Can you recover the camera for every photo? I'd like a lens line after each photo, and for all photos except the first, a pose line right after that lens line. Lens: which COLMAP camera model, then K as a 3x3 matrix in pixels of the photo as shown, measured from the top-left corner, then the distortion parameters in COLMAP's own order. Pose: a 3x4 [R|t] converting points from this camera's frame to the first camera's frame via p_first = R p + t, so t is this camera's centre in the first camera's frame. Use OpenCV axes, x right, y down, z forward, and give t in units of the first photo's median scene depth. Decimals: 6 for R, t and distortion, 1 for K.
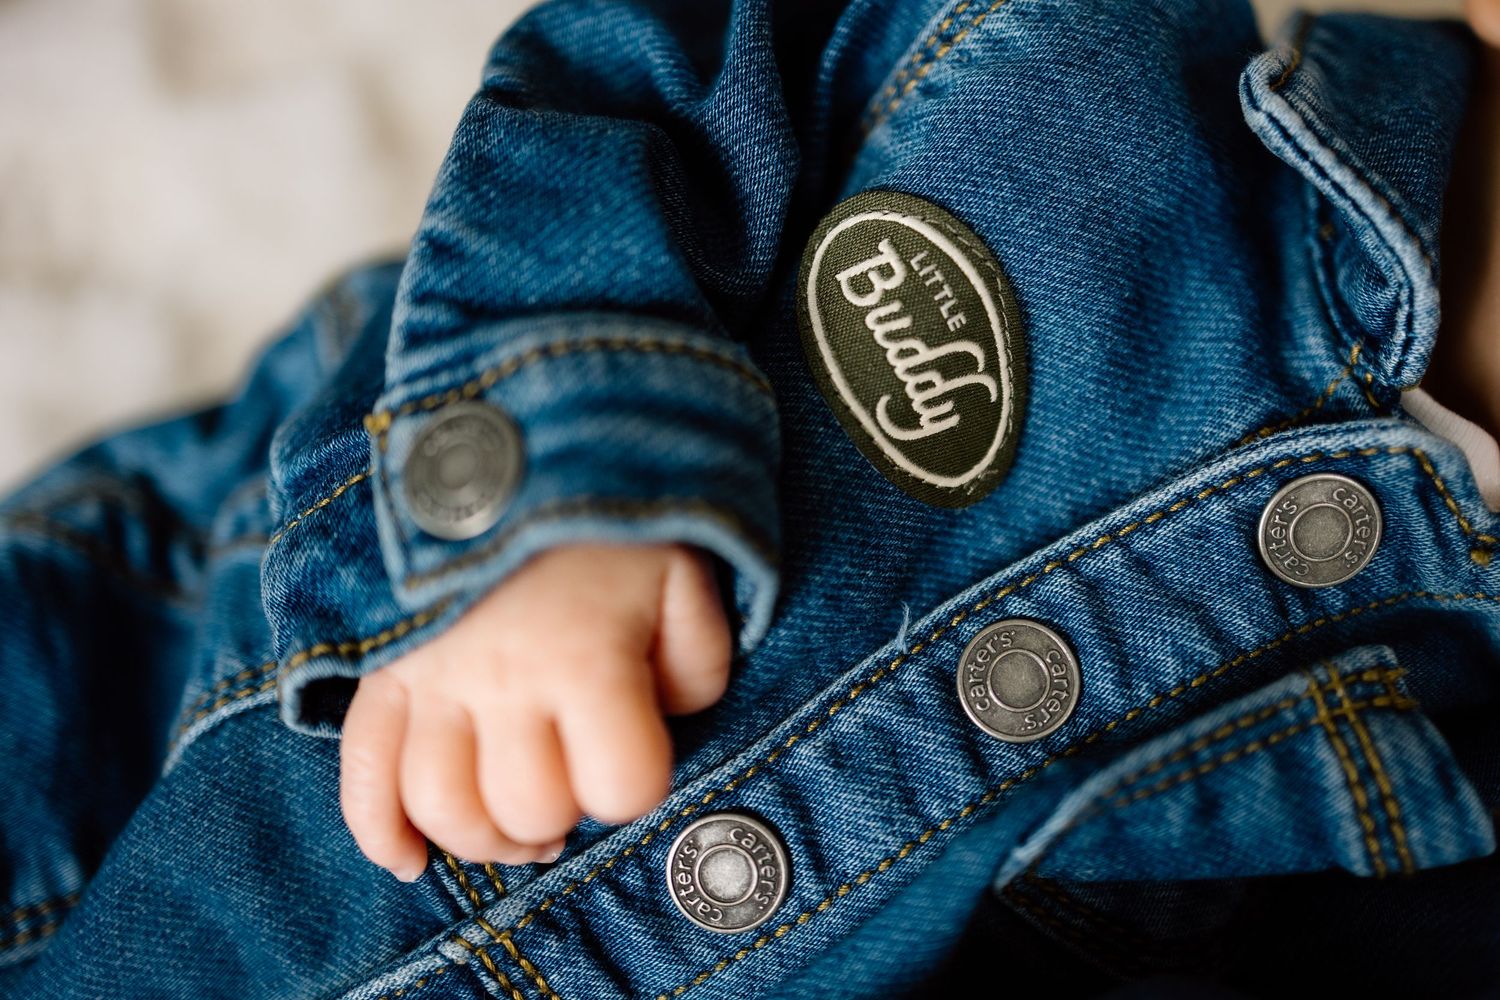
lens RADIAL K [[1847.9, 0, 603.0], [0, 1847.9, 499.8], [0, 0, 1]] dist [0.011136, 0.020102]
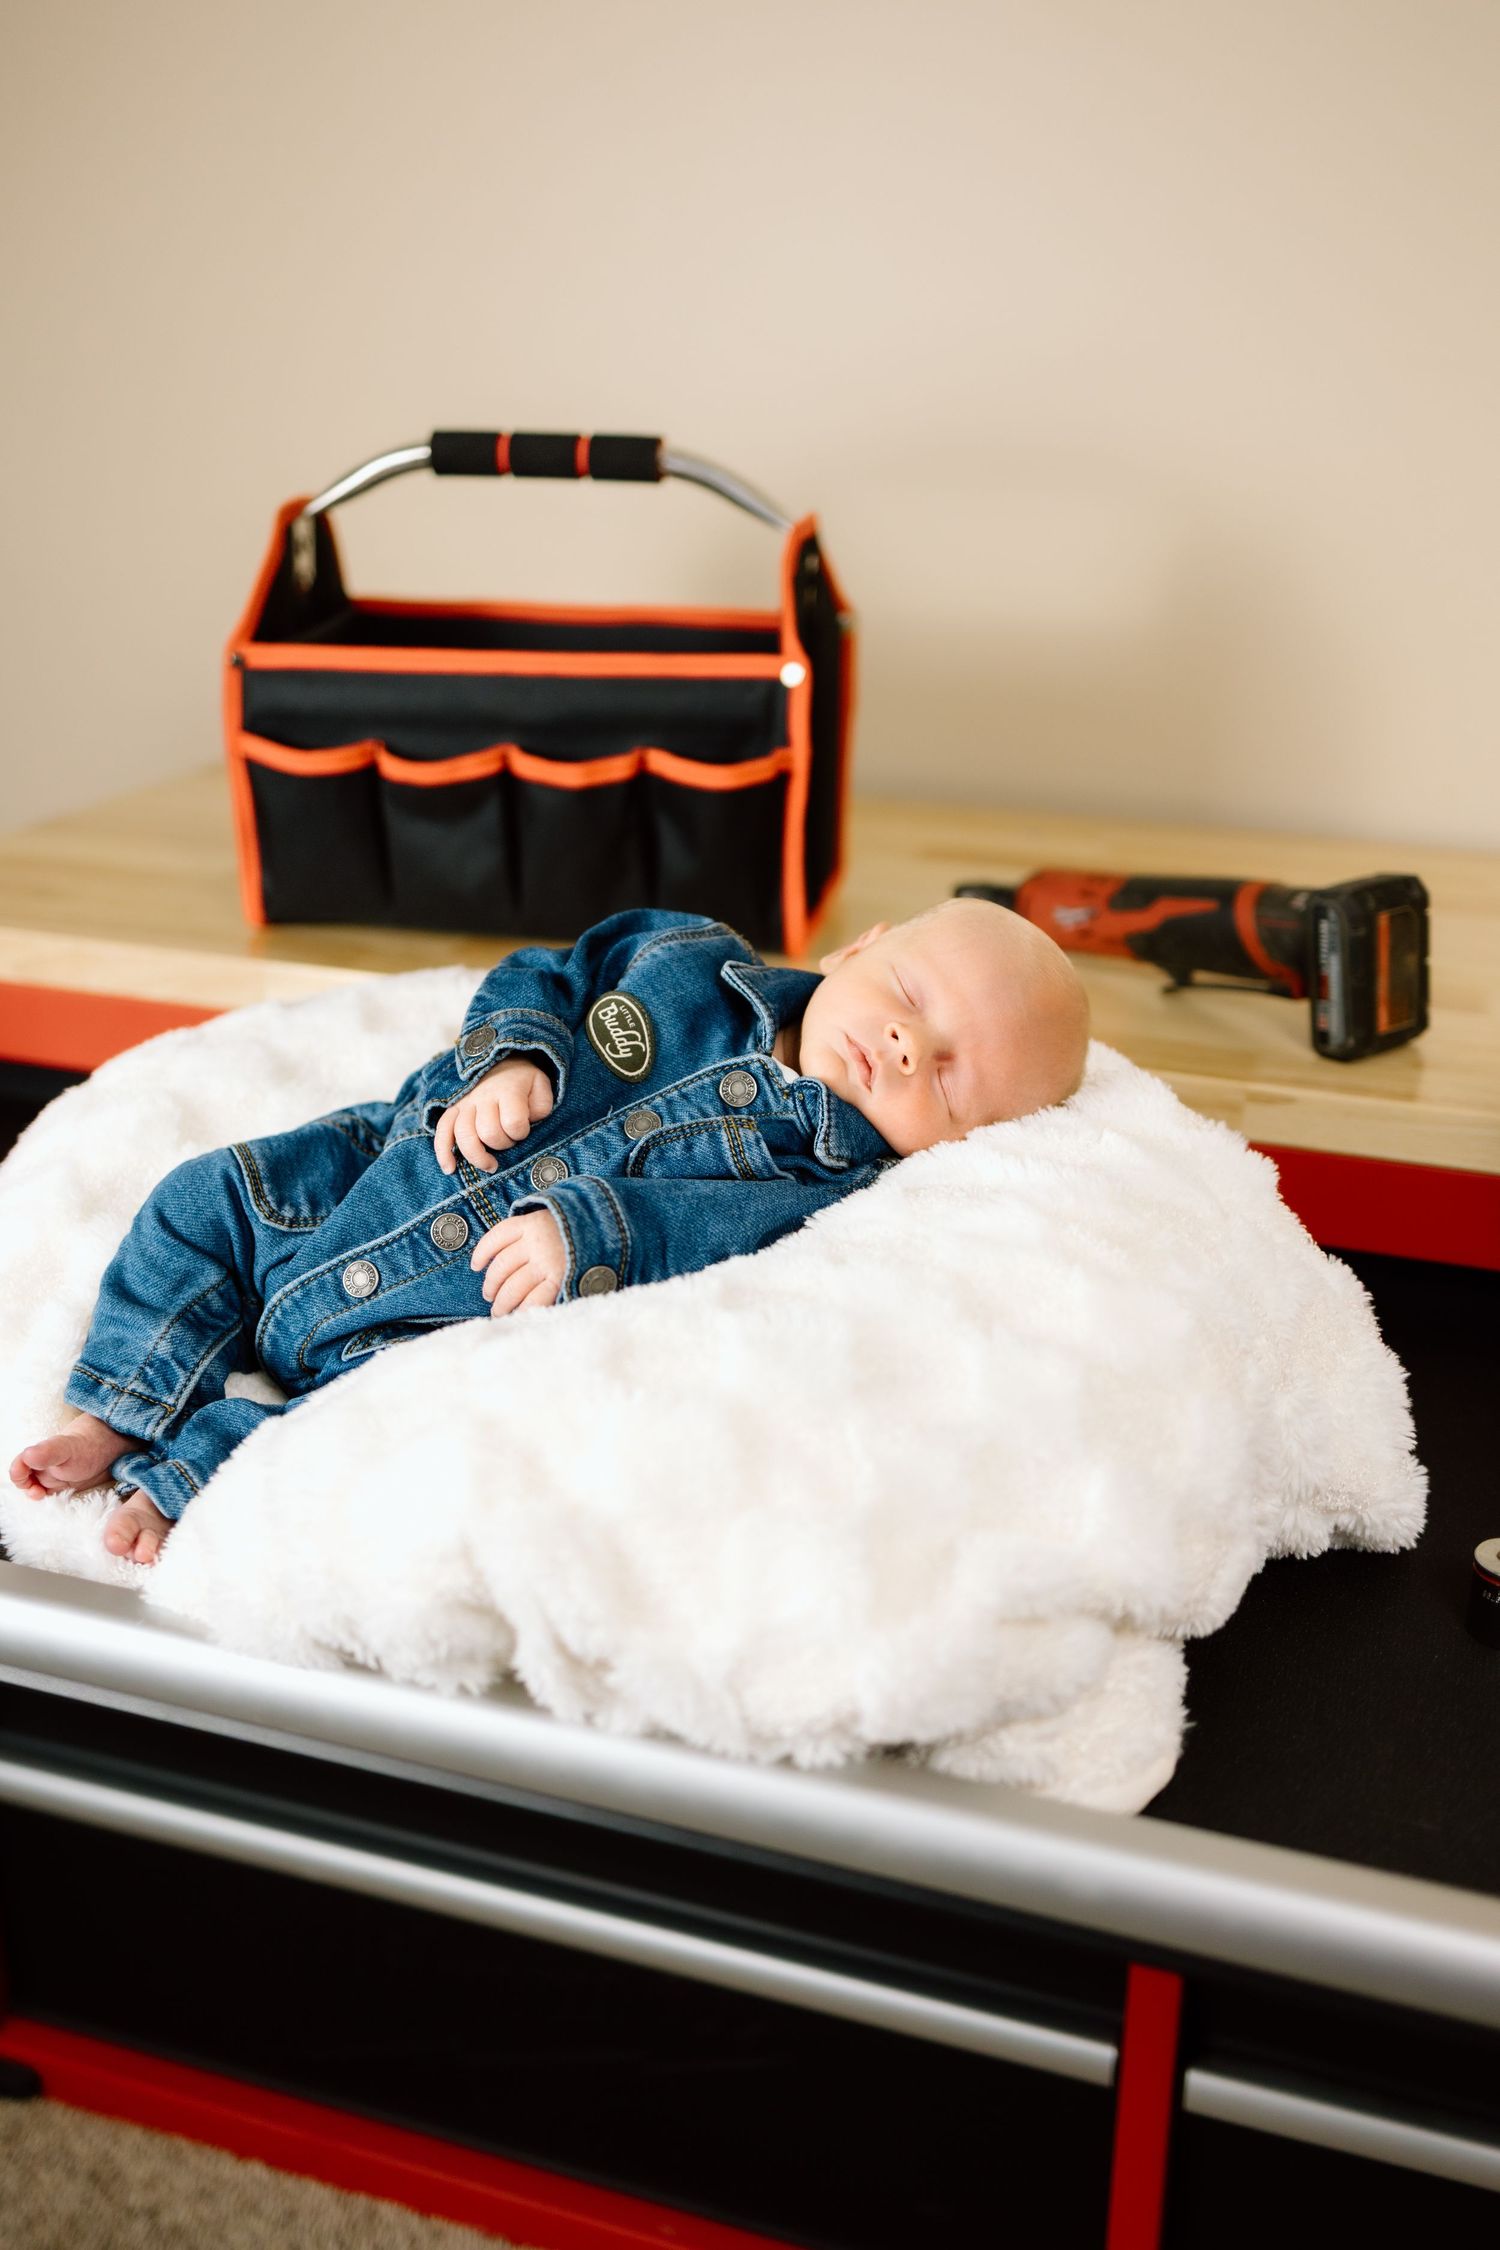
lens RADIAL K [[2771.9, 0, 750.0], [0, 2771.9, 1125.0], [0, 0, 1]] dist [0.011136, 0.020102]
pose [[0.998514, 0.047131, -0.027368, 0.547413], [-0.054141, 0.915390, -0.398911, 2.044716], [0.006252, 0.399799, 0.916581, -3.495664]]
